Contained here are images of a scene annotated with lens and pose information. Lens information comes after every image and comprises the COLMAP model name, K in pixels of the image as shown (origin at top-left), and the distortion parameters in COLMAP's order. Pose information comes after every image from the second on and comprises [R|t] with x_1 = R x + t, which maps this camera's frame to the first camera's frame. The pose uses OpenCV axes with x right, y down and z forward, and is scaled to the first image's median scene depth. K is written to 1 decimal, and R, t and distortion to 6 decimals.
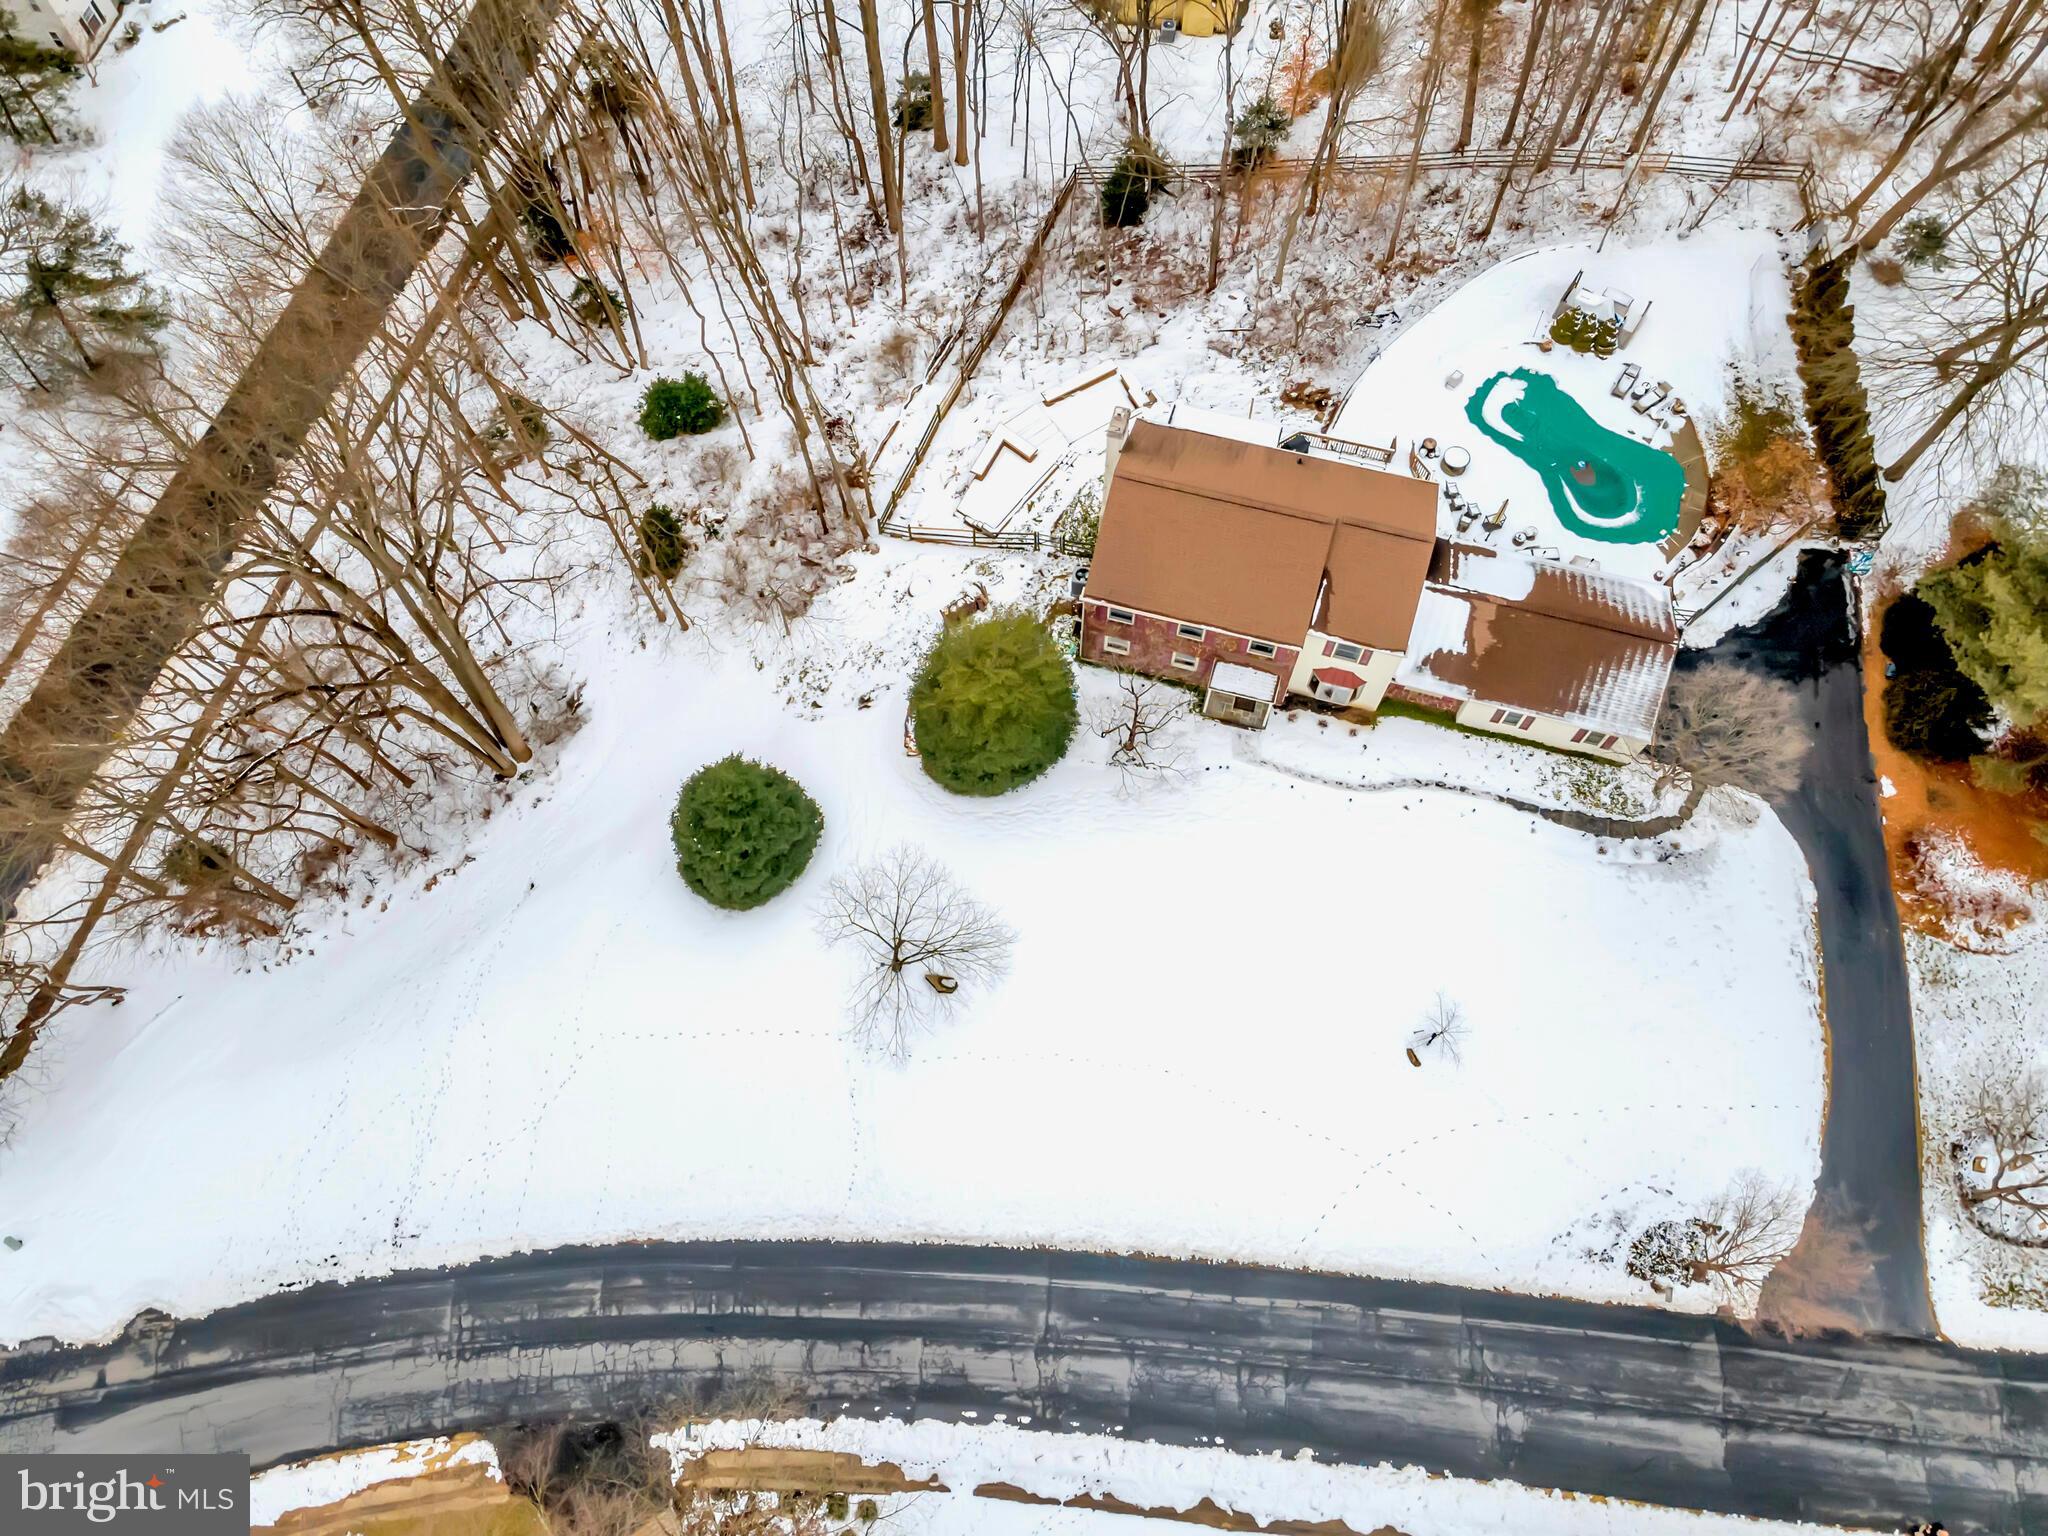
lens RADIAL K [[1474.1, 0, 1011.8], [0, 1474.1, 745.8], [0, 0, 1]] dist [0.040886, 0.008697]
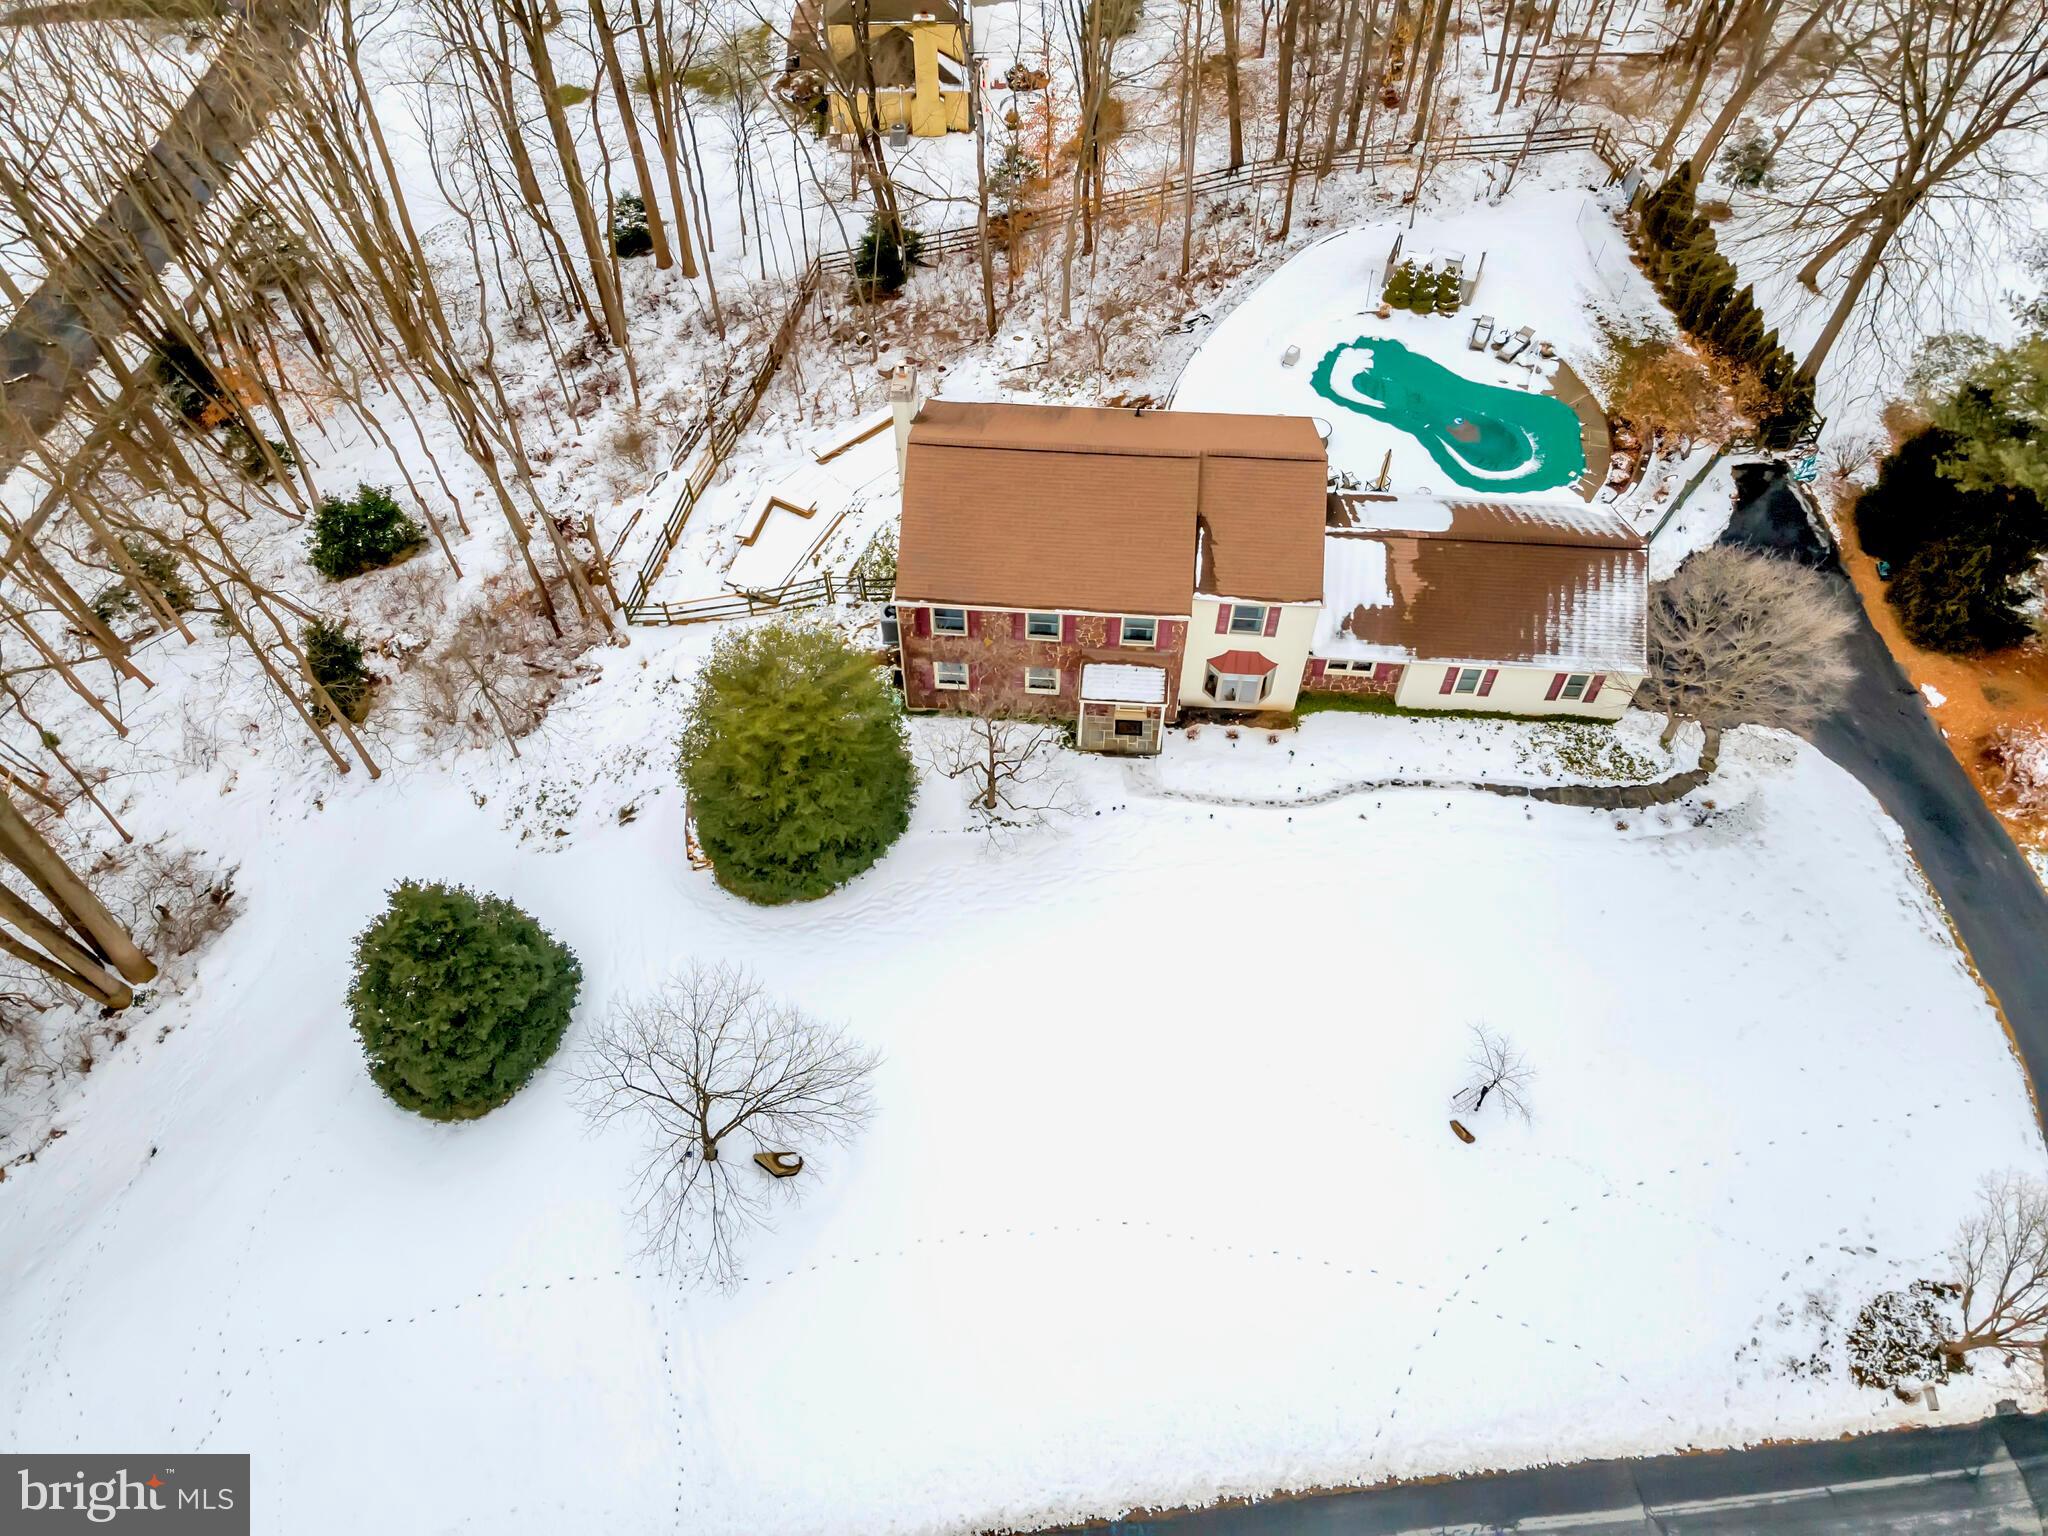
lens RADIAL K [[1474.1, 0, 1009.7], [0, 1474.1, 749.7], [0, 0, 1]] dist [0.040886, 0.008697]
pose [[0.980639, -0.154866, 0.119851, 0.004448], [0.176217, 0.964814, -0.195146, 0.122079], [-0.085412, 0.212487, 0.973424, 0.267618]]
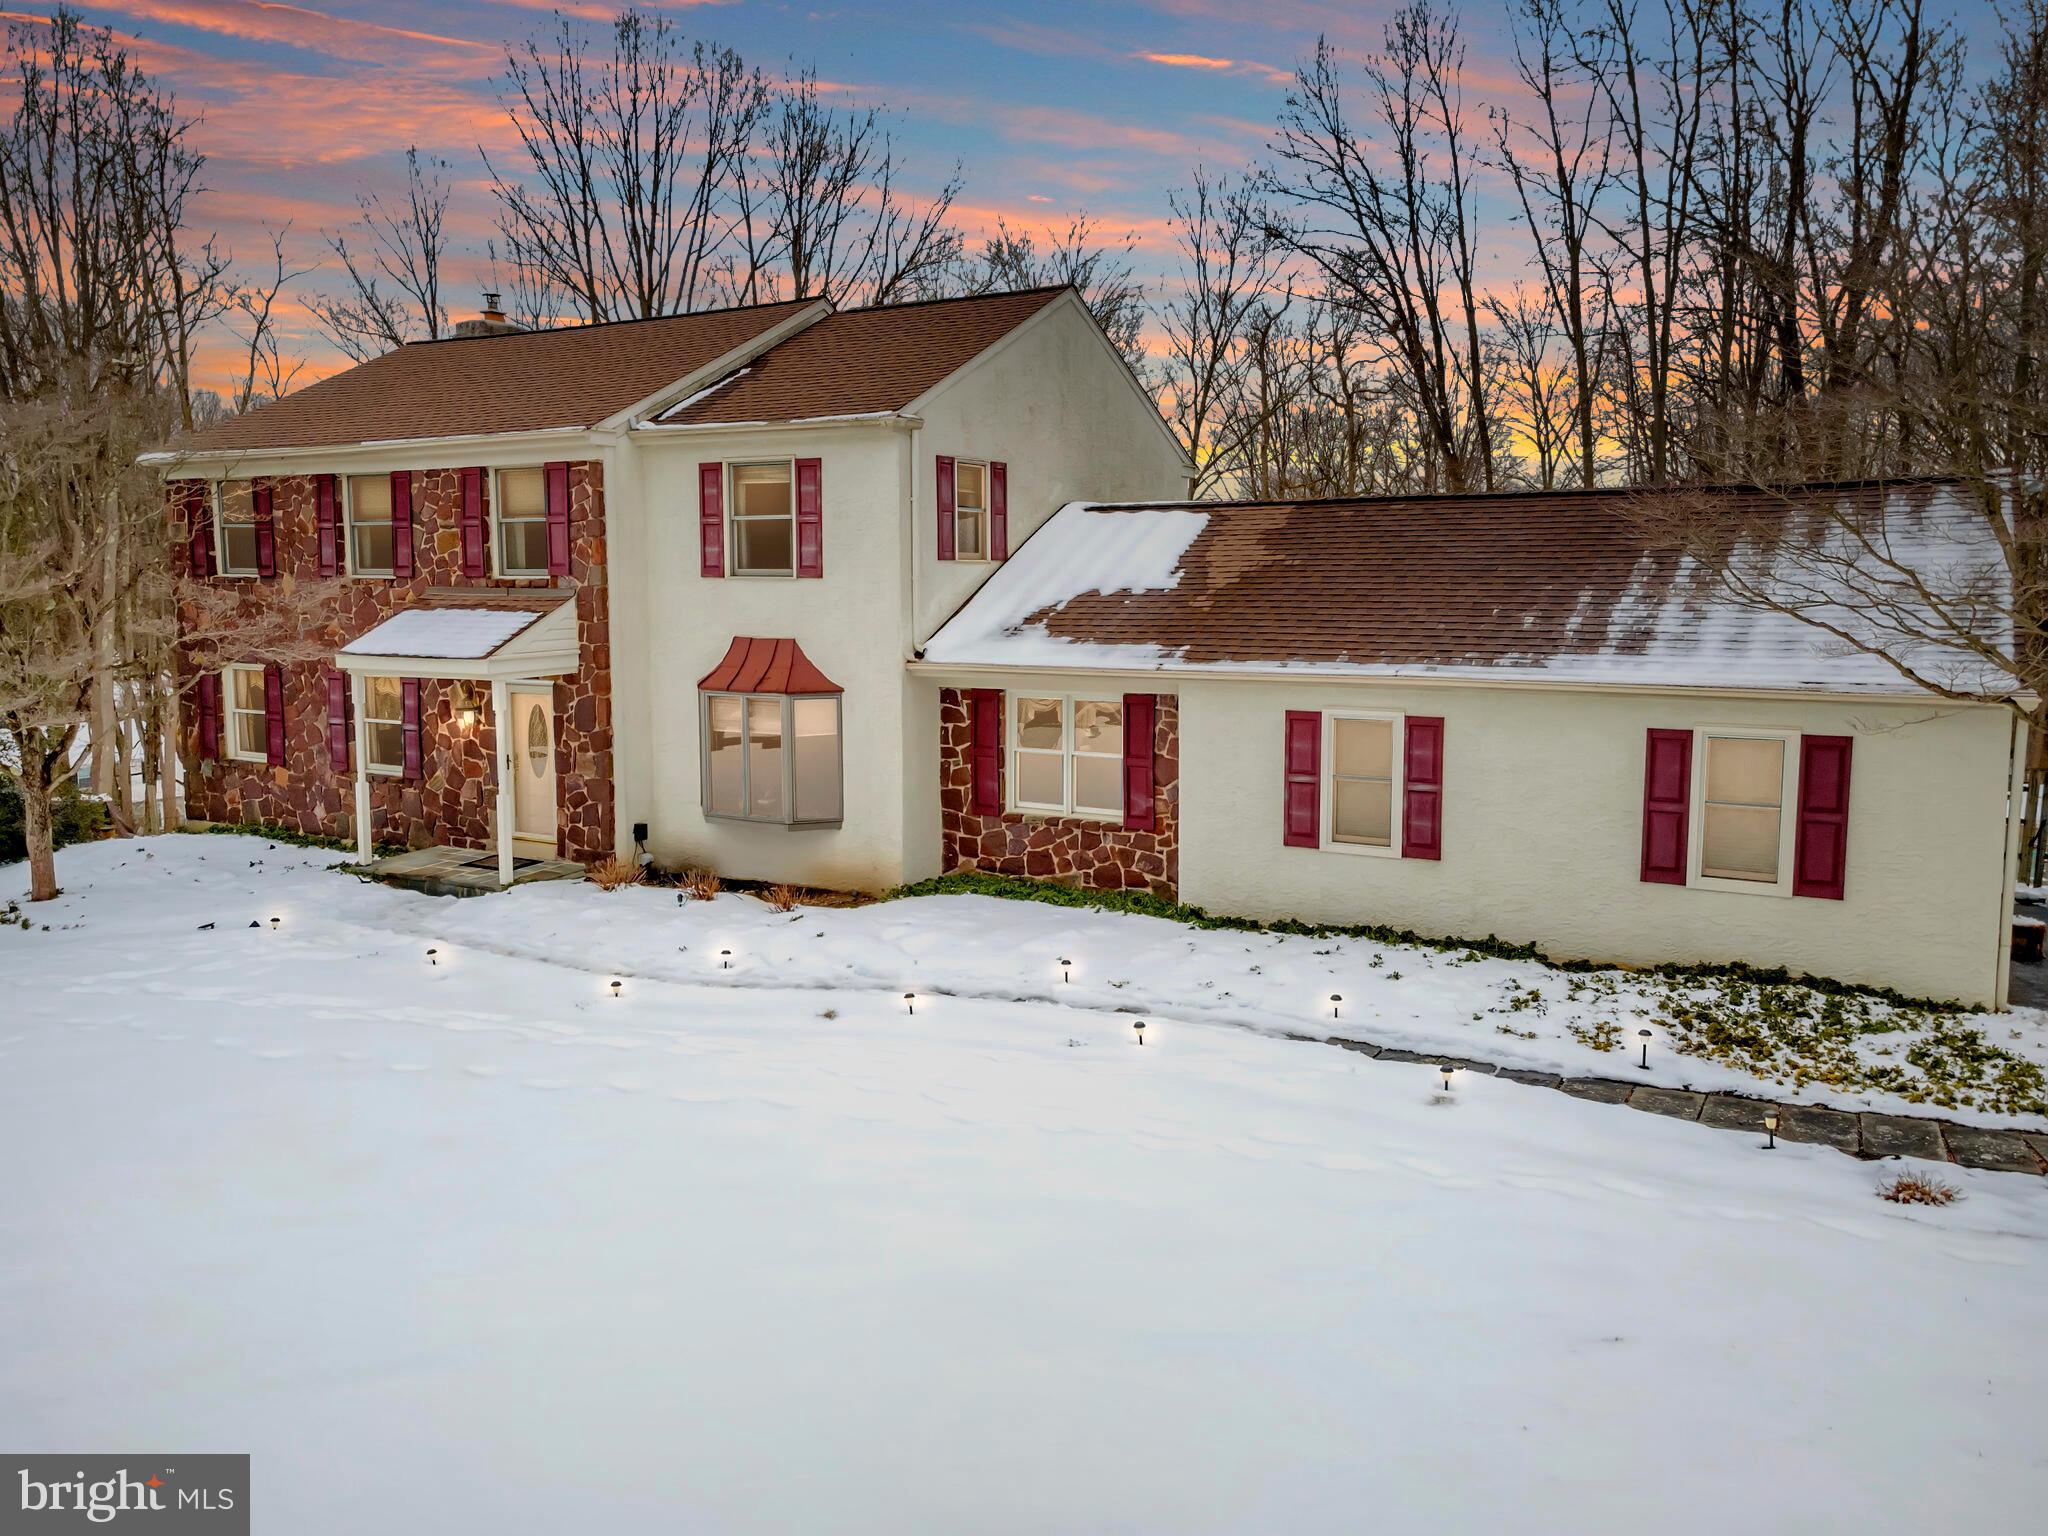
lens RADIAL K [[1474.1, 0, 1013.5], [0, 1474.1, 757.6], [0, 0, 1]] dist [0.040886, 0.008697]
pose [[0.966957, 0.042434, -0.251383, 0.335516], [-0.237581, 0.507610, -0.828183, 0.185699], [0.092462, 0.860541, 0.500919, 0.851386]]
